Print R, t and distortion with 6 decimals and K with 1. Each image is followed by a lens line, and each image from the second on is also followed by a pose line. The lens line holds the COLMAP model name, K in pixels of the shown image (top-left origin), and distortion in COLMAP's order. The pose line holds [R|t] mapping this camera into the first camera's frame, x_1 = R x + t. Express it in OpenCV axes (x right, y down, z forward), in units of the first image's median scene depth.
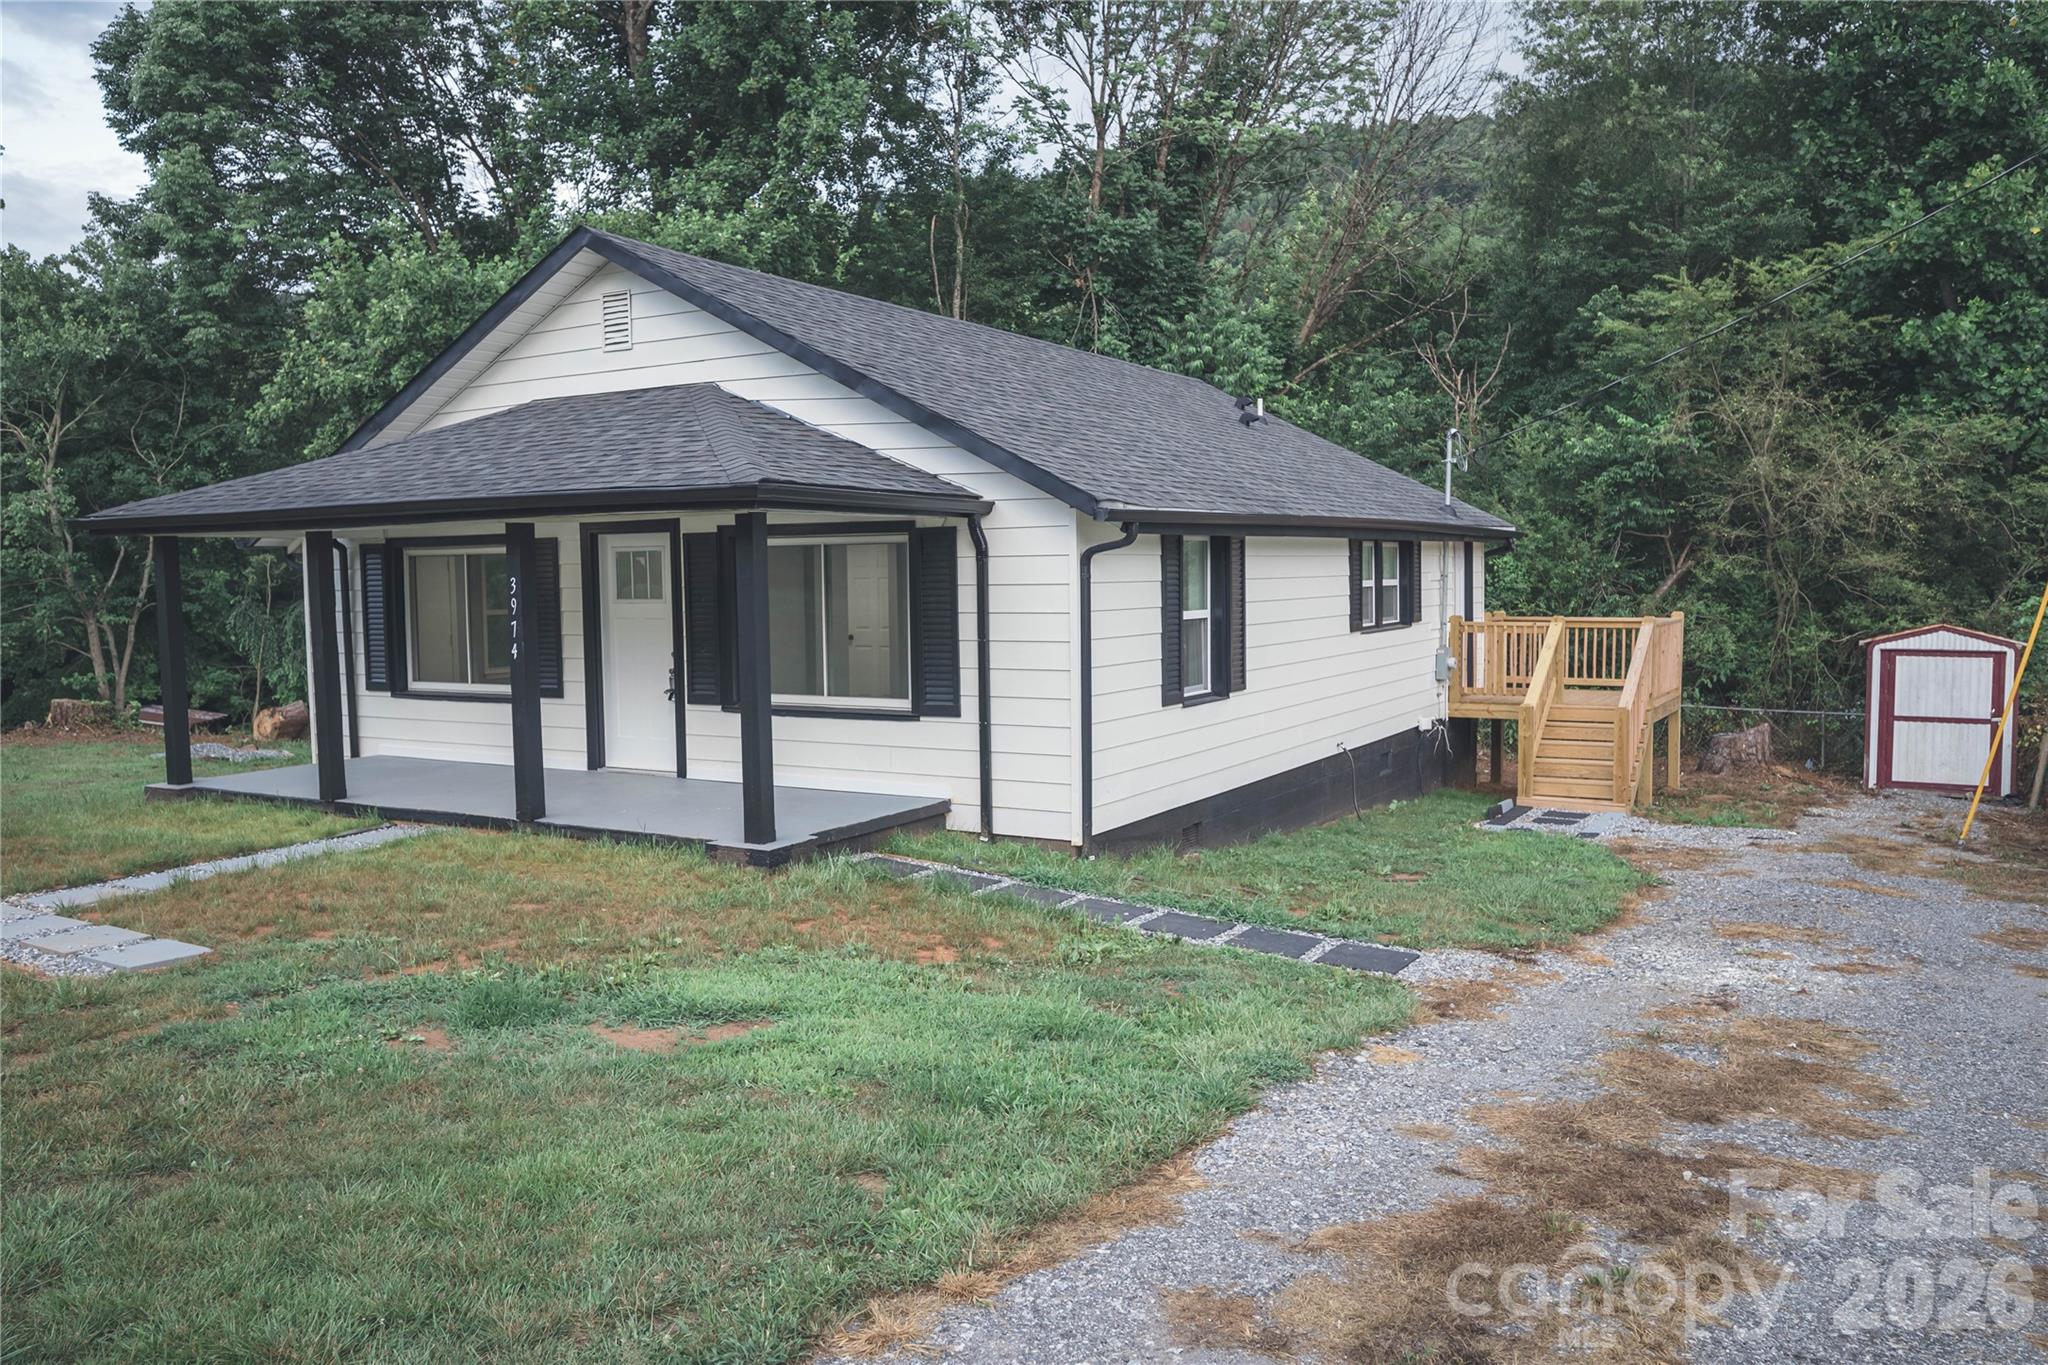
lens RADIAL K [[1557.1, 0, 1011.2], [0, 1557.1, 688.8], [0, 0, 1]] dist [-0.043664, 0.010458]
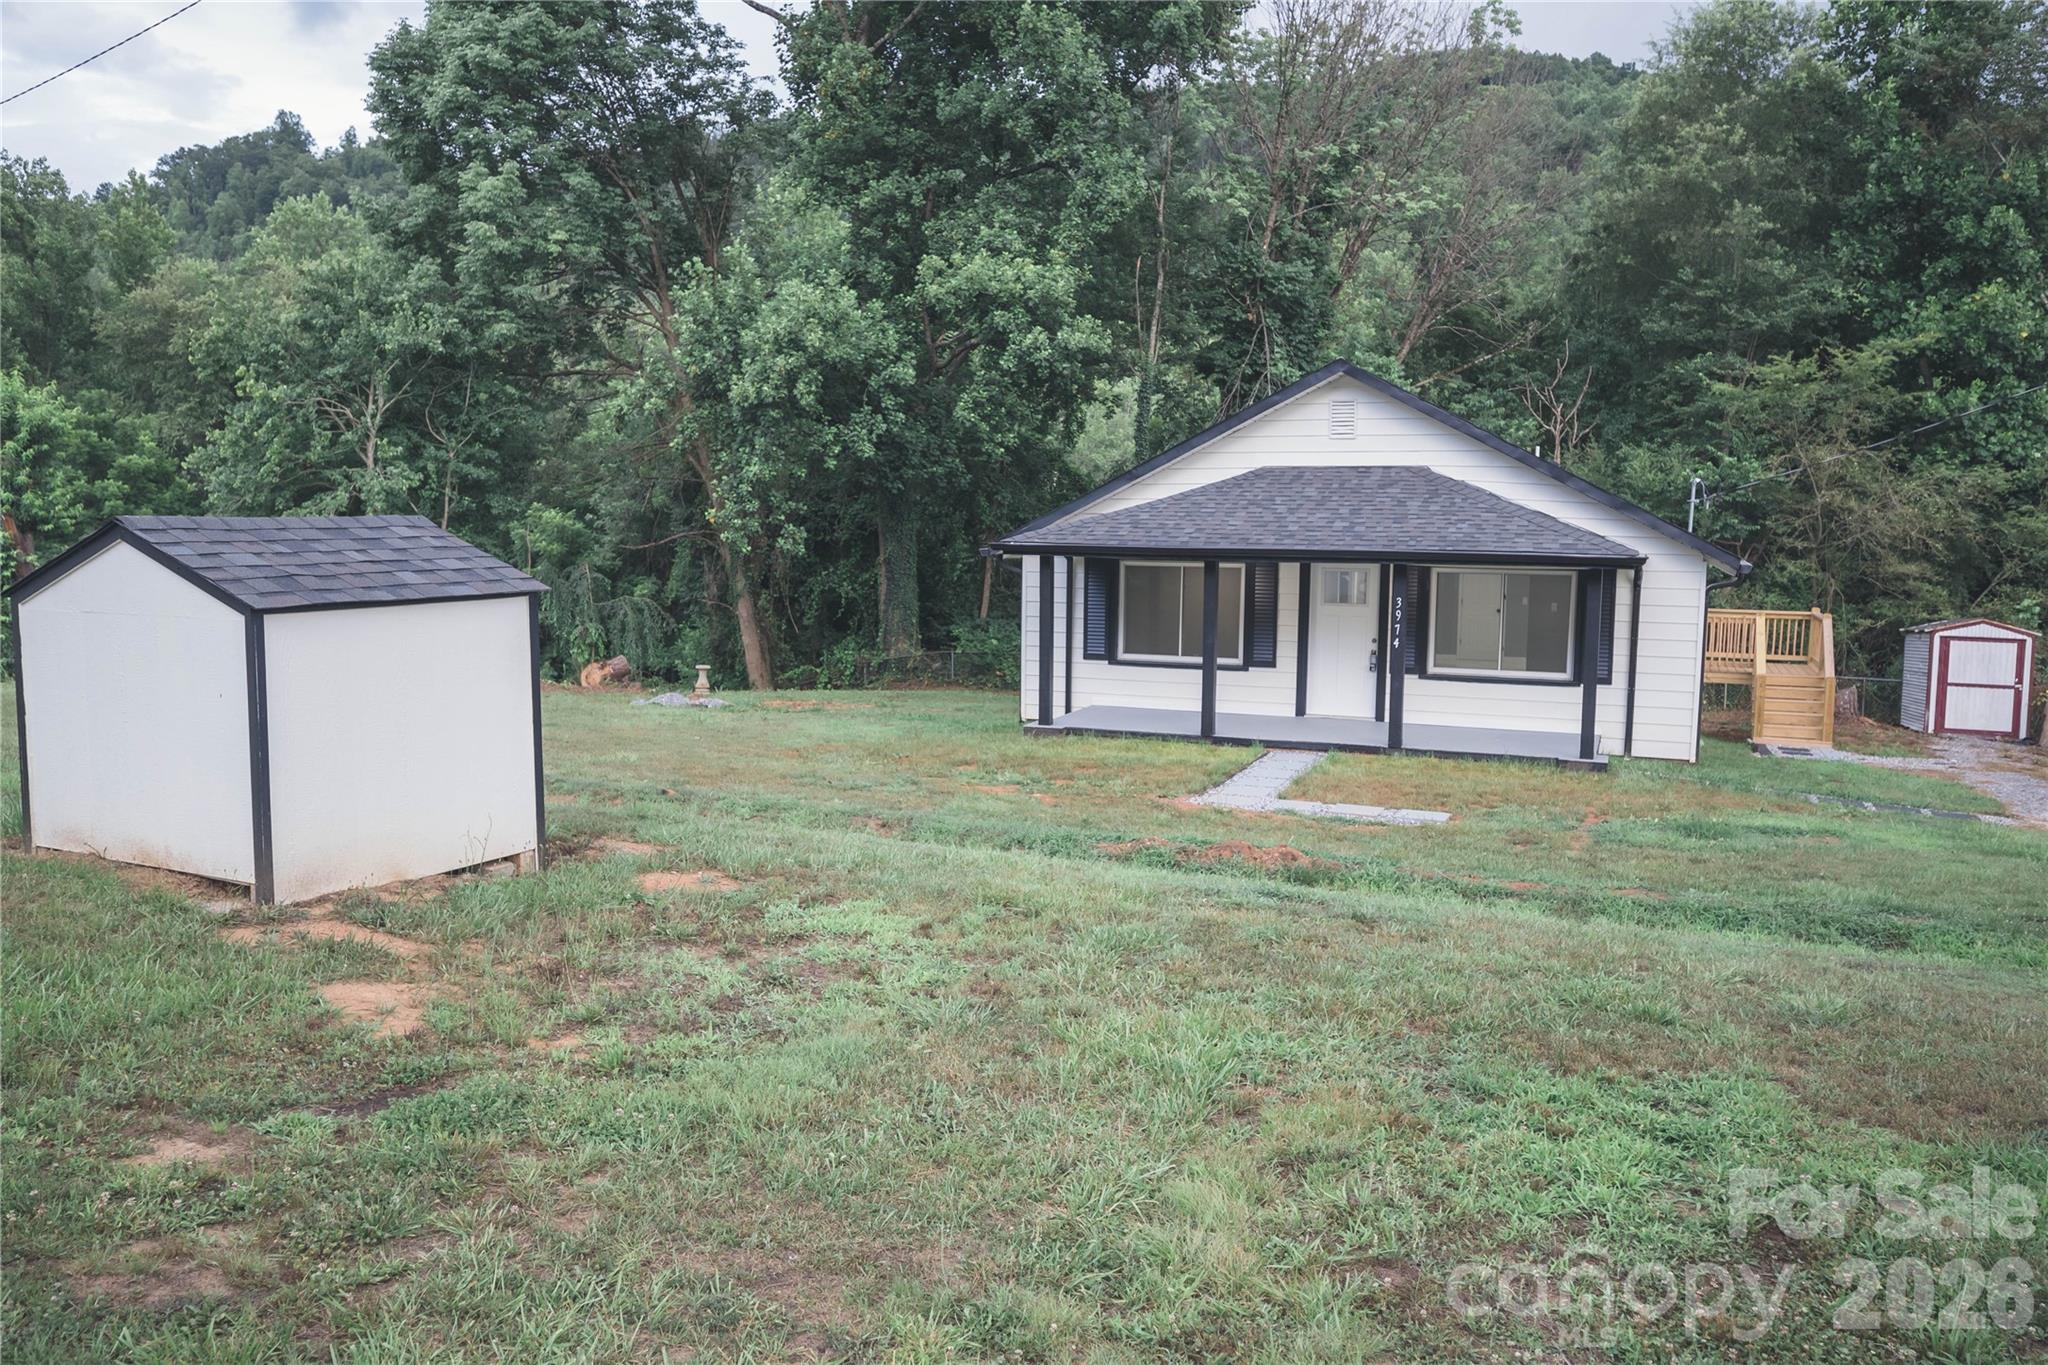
lens RADIAL K [[1557.1, 0, 1011.2], [0, 1557.1, 688.8], [0, 0, 1]] dist [-0.043664, 0.010458]
pose [[0.990084, 0.007800, 0.140263, -0.487085], [-0.012613, 0.999360, 0.033461, -0.013380], [-0.139912, -0.034899, 0.989549, -0.292449]]
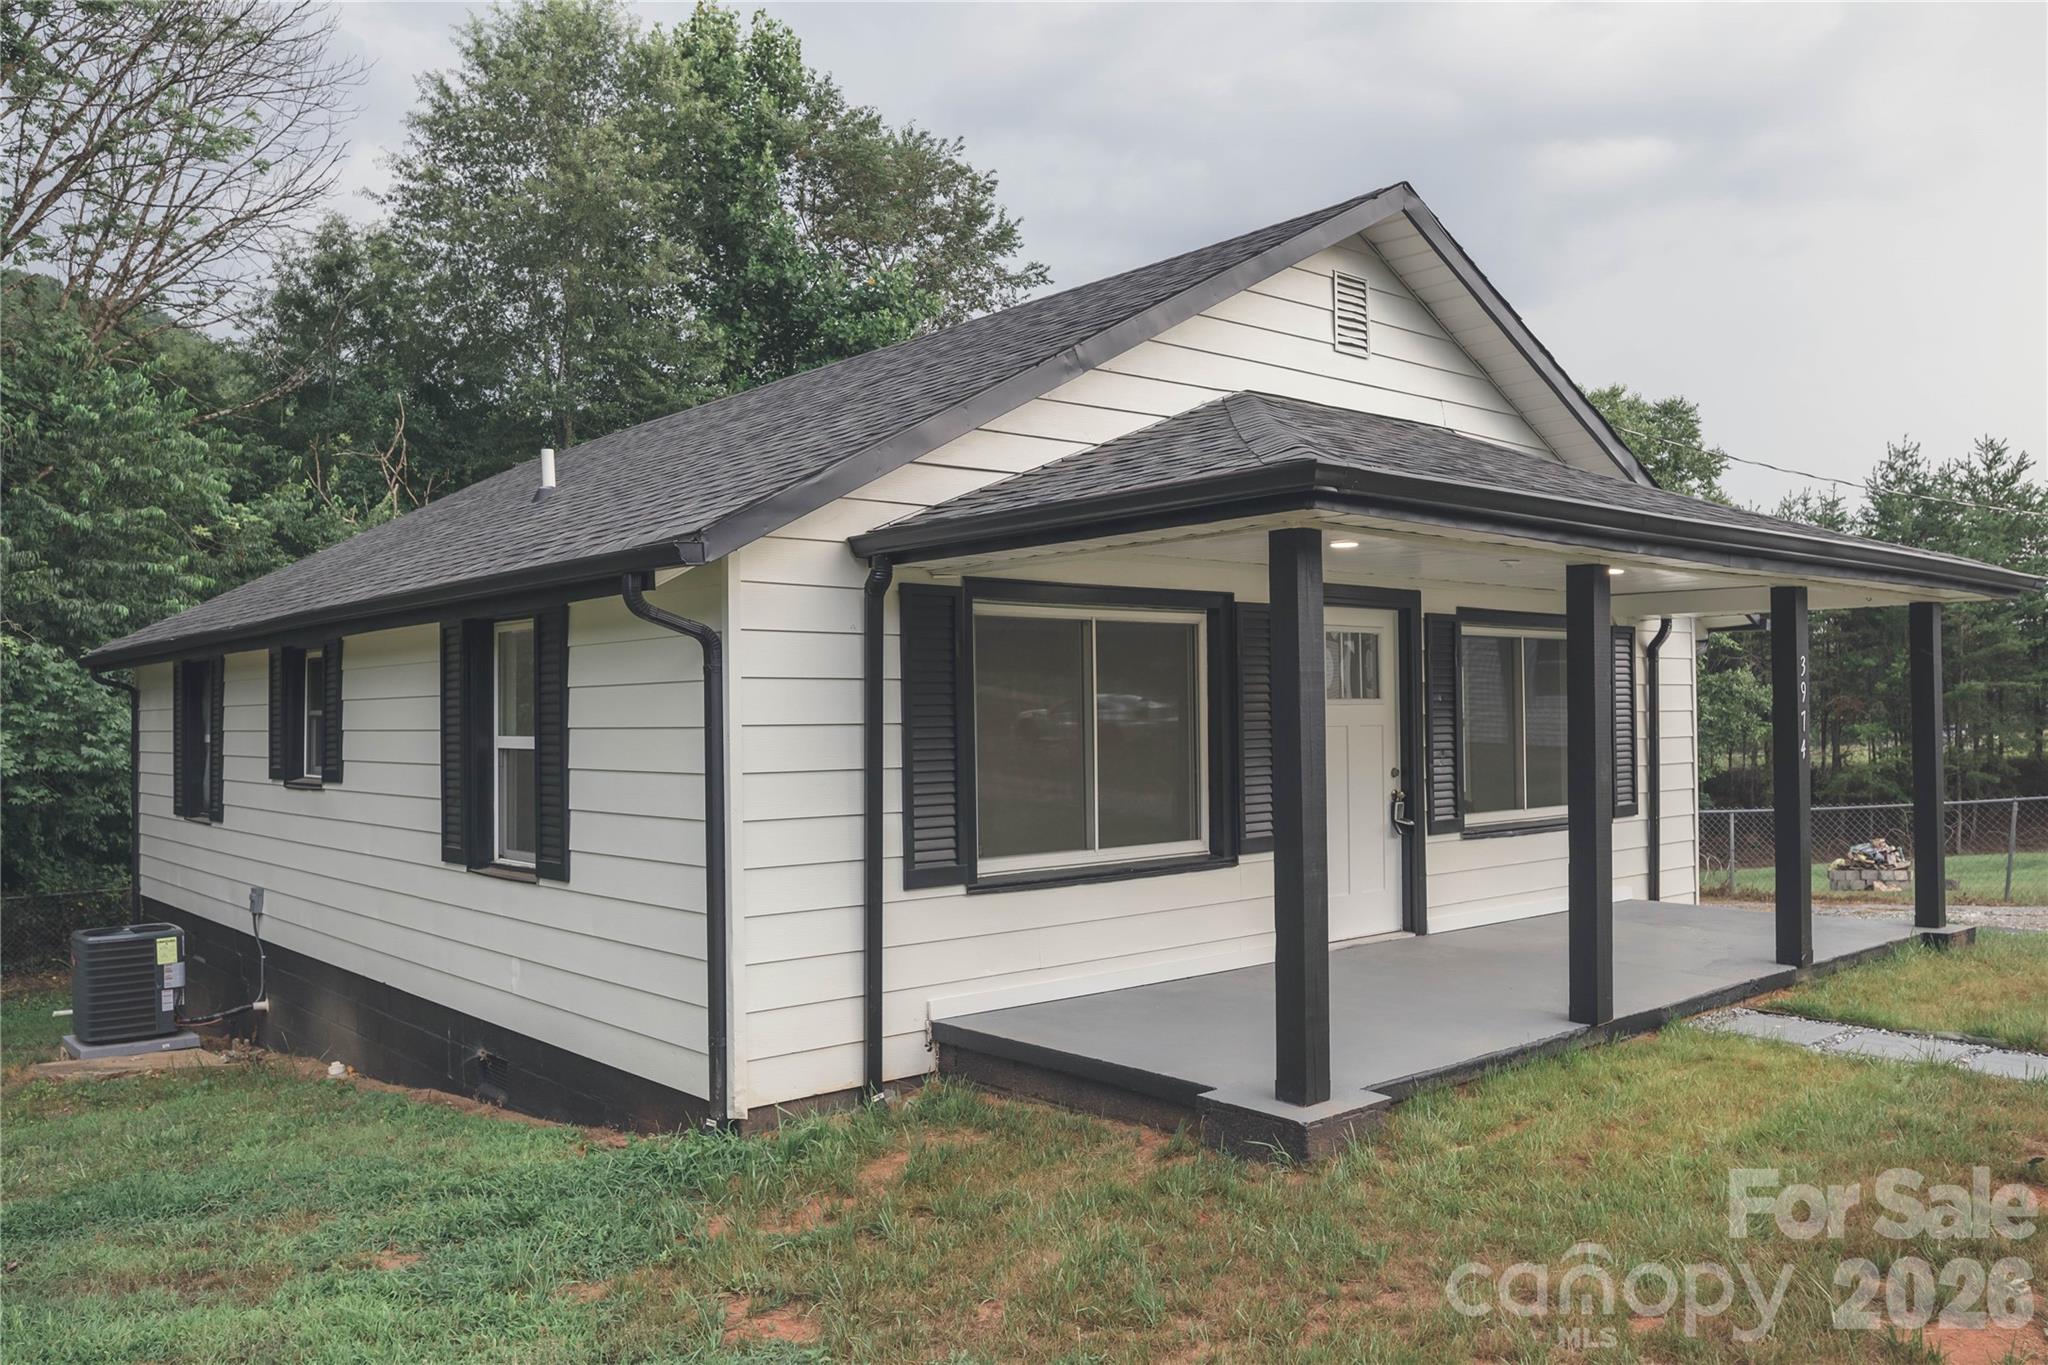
lens RADIAL K [[1557.1, 0, 1011.2], [0, 1557.1, 688.8], [0, 0, 1]] dist [-0.043664, 0.010458]
pose [[0.328831, 0.023131, 0.944106, -0.615825], [0.077470, 0.995670, -0.051377, -0.023845], [-0.941206, 0.090034, 0.325615, 0.579288]]
